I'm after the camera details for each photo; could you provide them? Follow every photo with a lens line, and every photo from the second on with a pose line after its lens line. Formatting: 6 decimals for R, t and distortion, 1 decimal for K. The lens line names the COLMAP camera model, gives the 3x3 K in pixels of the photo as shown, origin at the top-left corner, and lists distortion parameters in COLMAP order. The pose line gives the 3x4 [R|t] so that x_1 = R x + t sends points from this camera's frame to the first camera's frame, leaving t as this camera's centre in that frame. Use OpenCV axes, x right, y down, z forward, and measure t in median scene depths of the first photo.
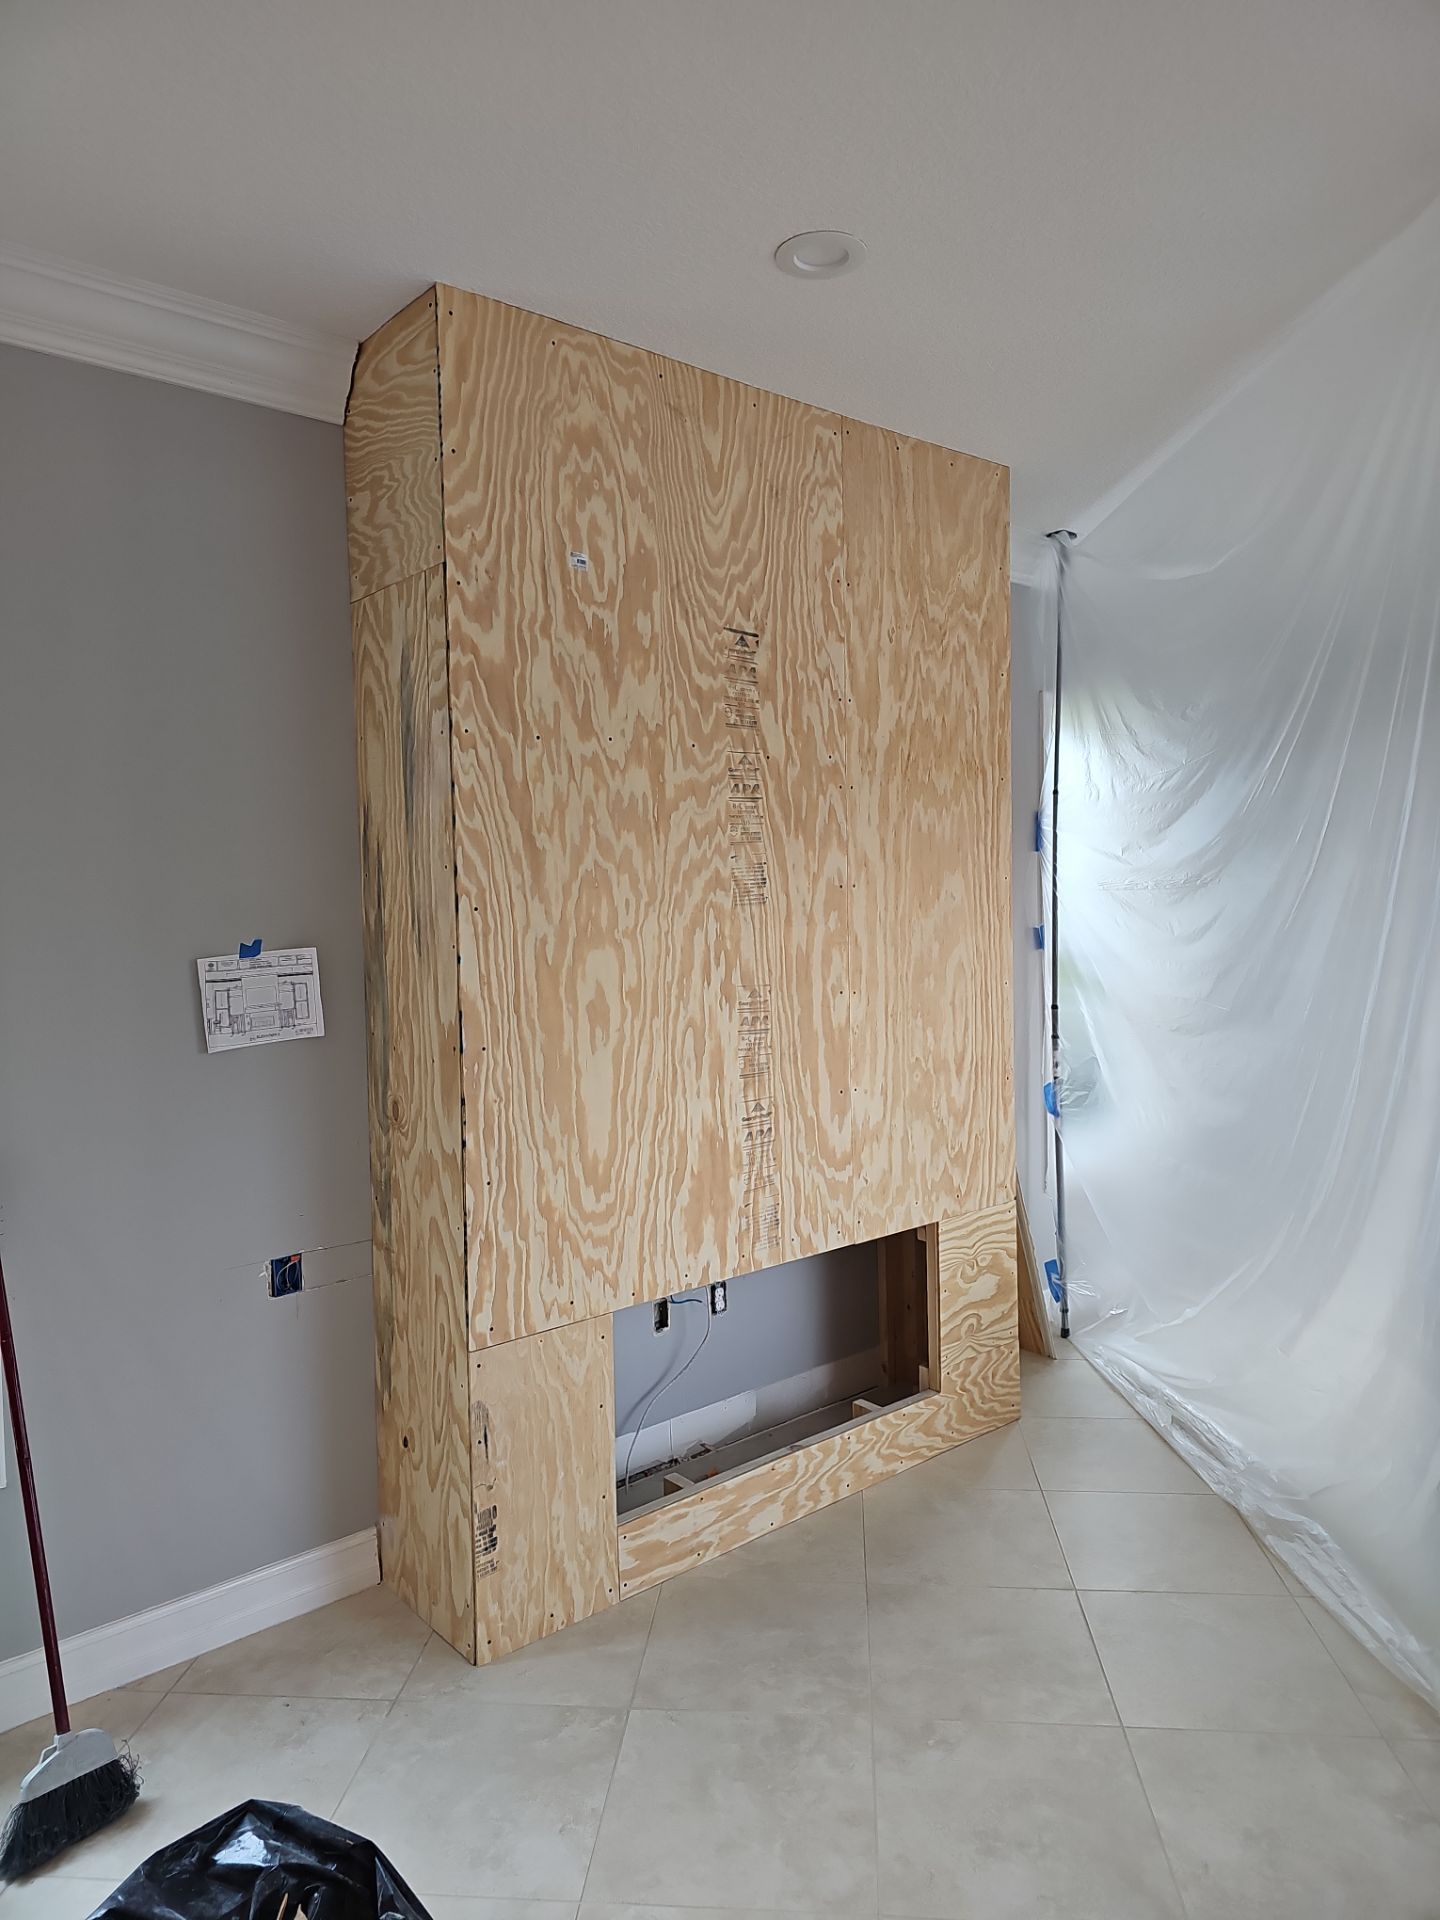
lens RADIAL K [[1254.7, 0, 735.1], [0, 1254.7, 943.1], [0, 0, 1]] dist [0.058071, -0.044383]
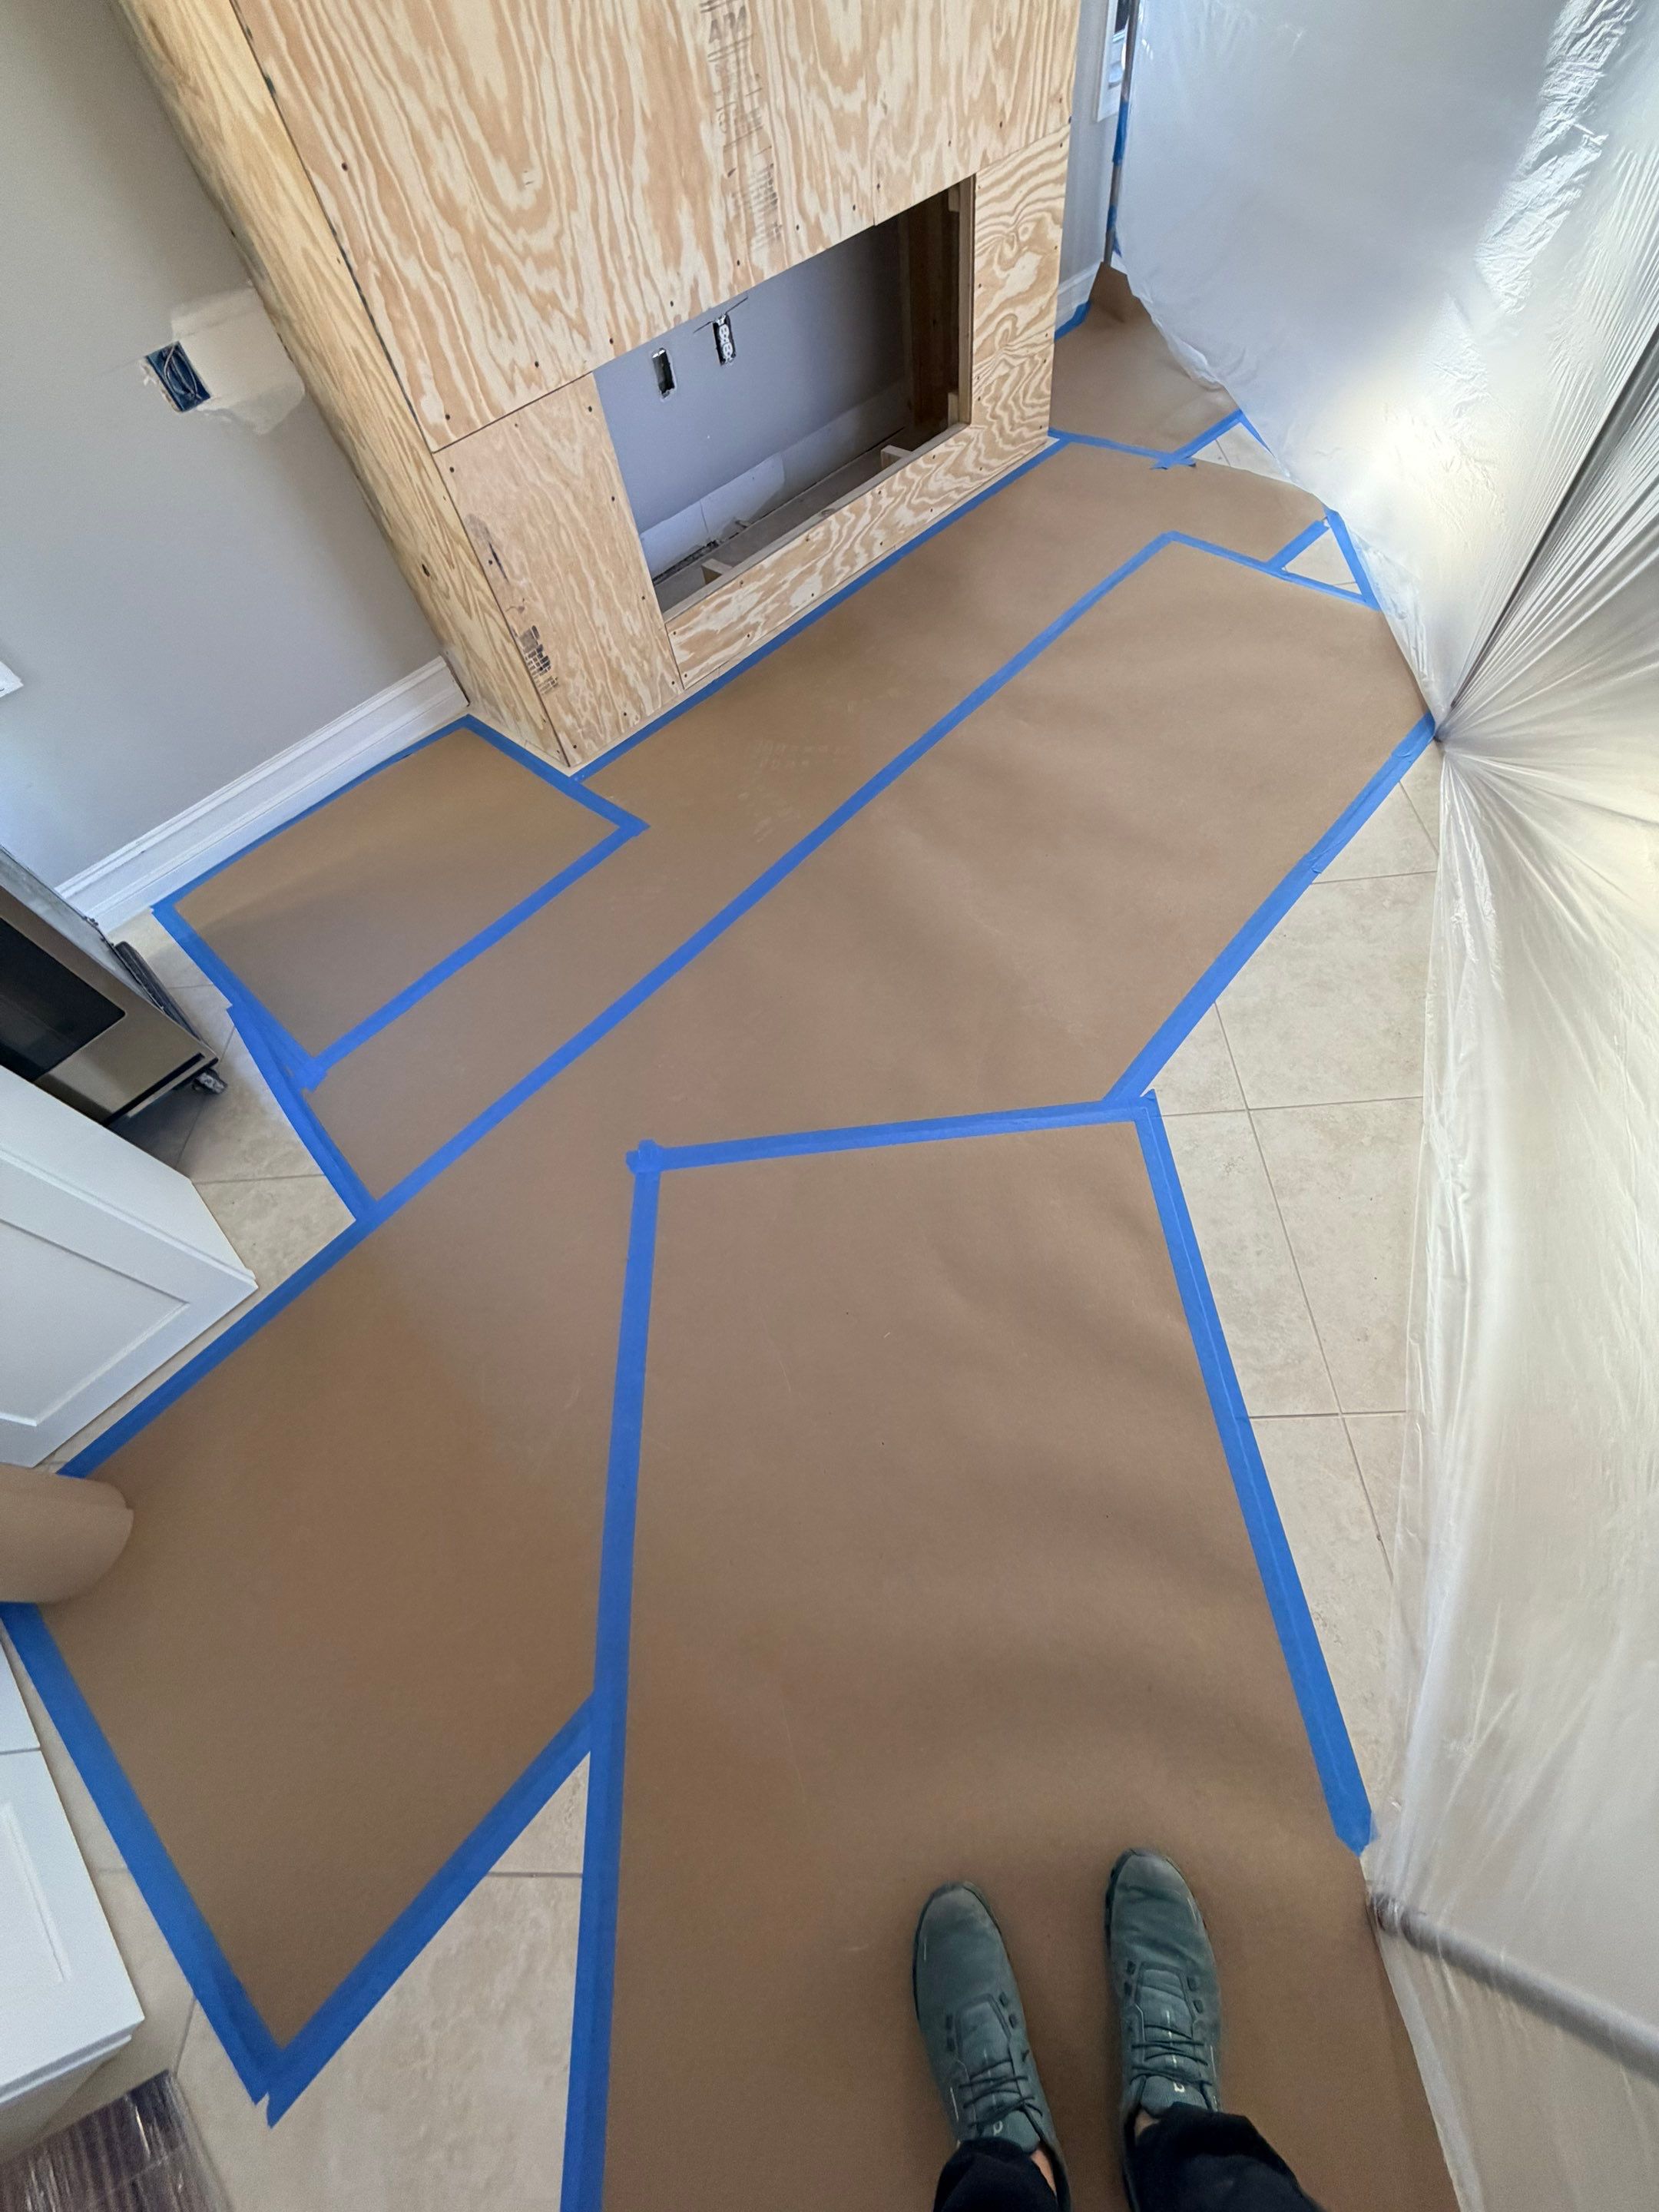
lens RADIAL K [[879.9, 0, 829.0], [0, 879.9, 1095.7], [0, 0, 1]] dist [-0.003445, 0.001254]
pose [[0.990563, -0.132752, -0.034097, 0.013680], [0.102809, 0.555131, 0.825385, 0.096373], [-0.090643, -0.821101, 0.563540, 0.270574]]
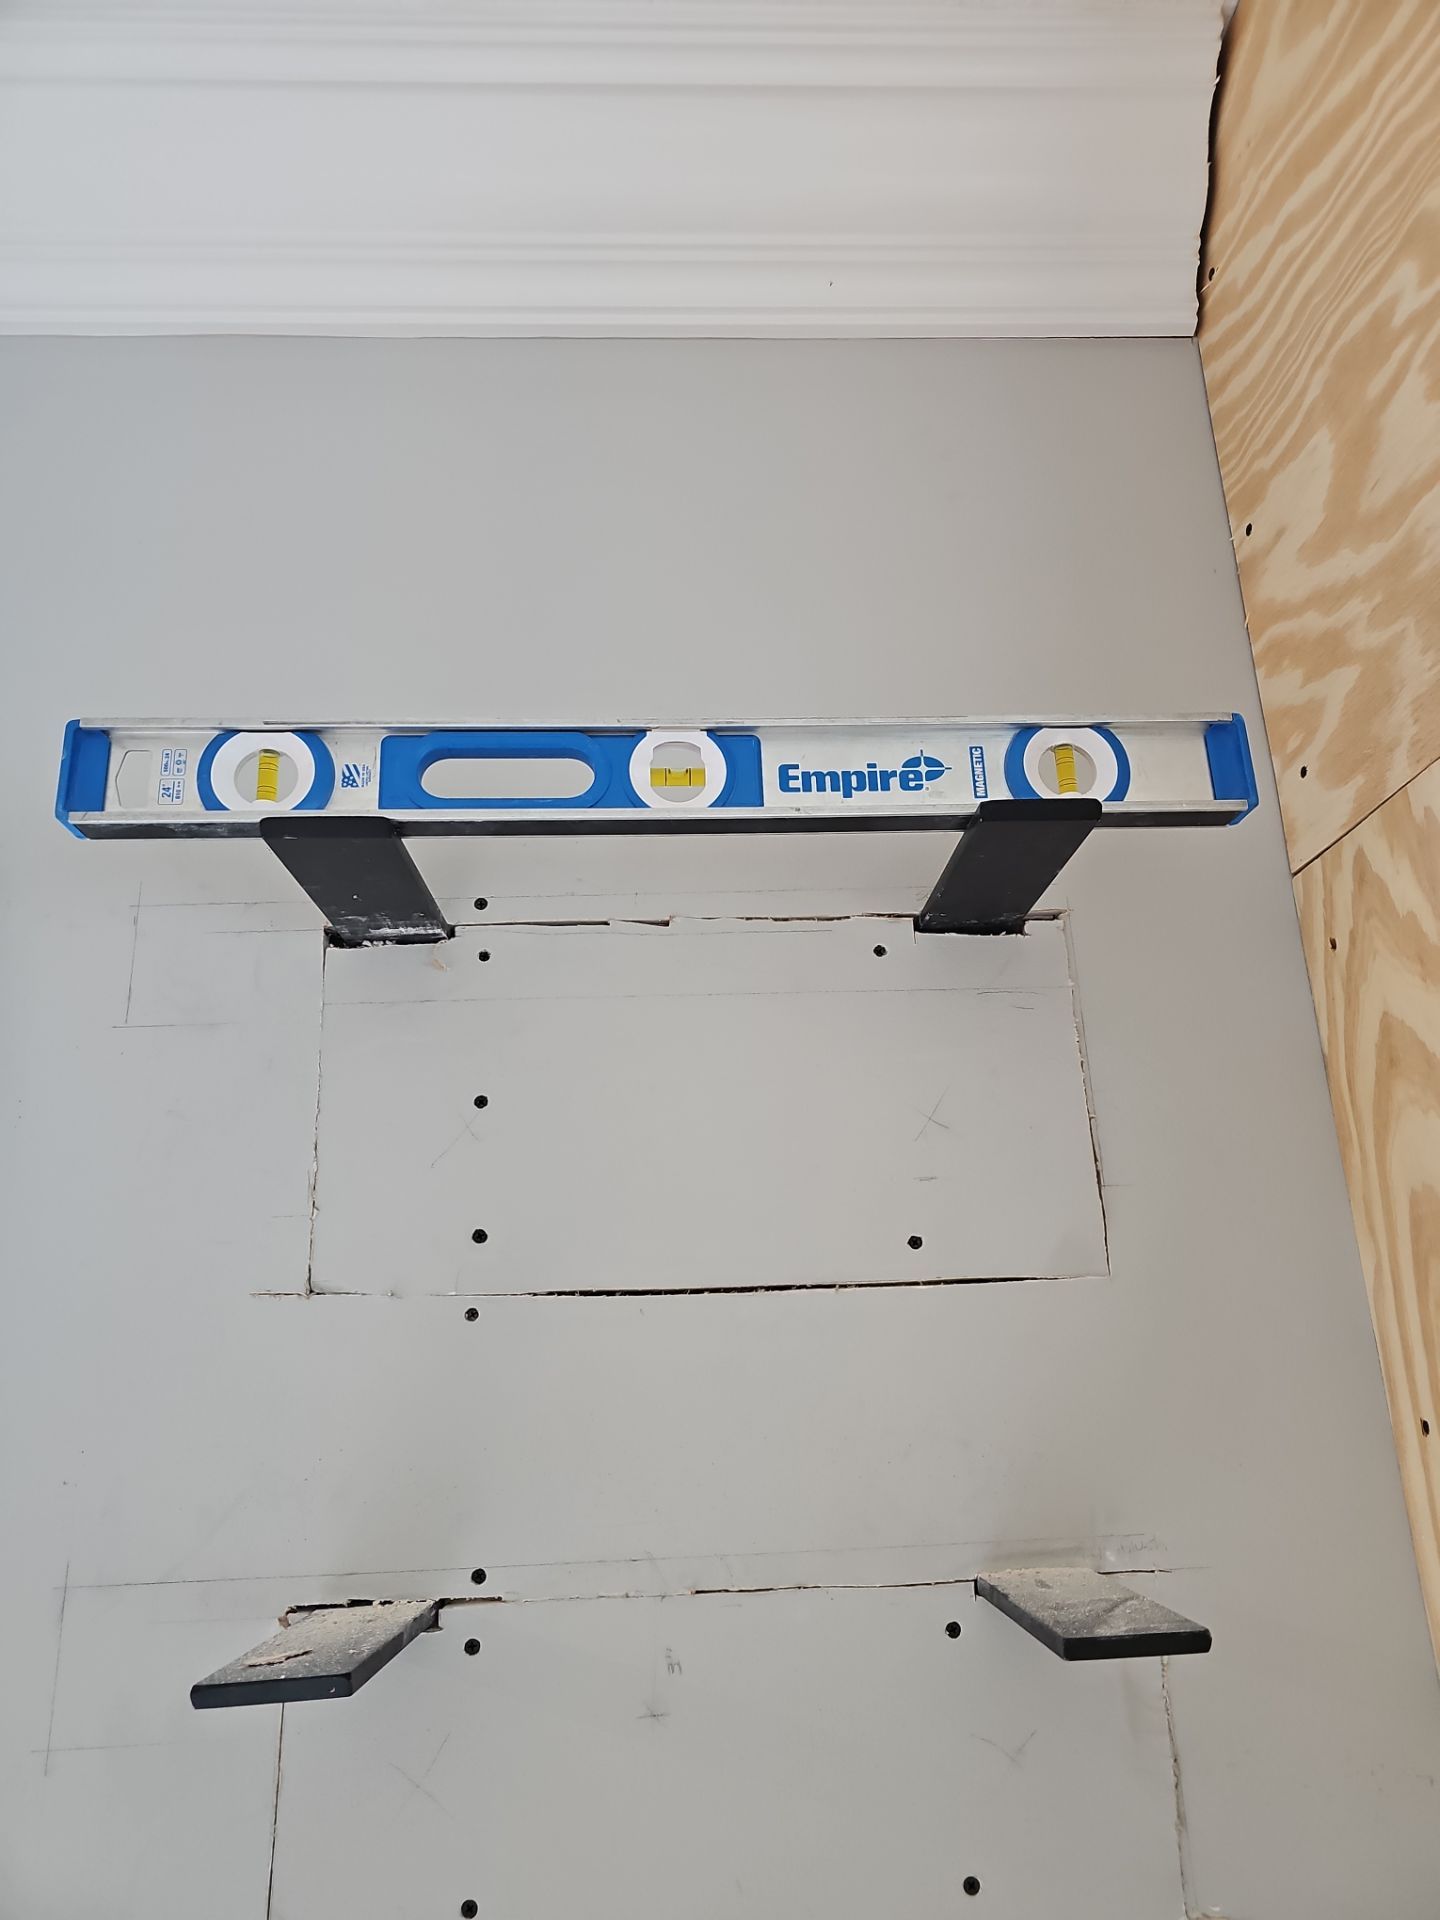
lens RADIAL K [[1254.7, 0, 720.8], [0, 1254.7, 962.4], [0, 0, 1]] dist [0.058071, -0.044383]
pose [[0.778335, -0.191844, -0.597821, -0.247101], [-0.002306, 0.951294, -0.308276, -0.173320], [0.627845, 0.241321, 0.739983, 0.750579]]
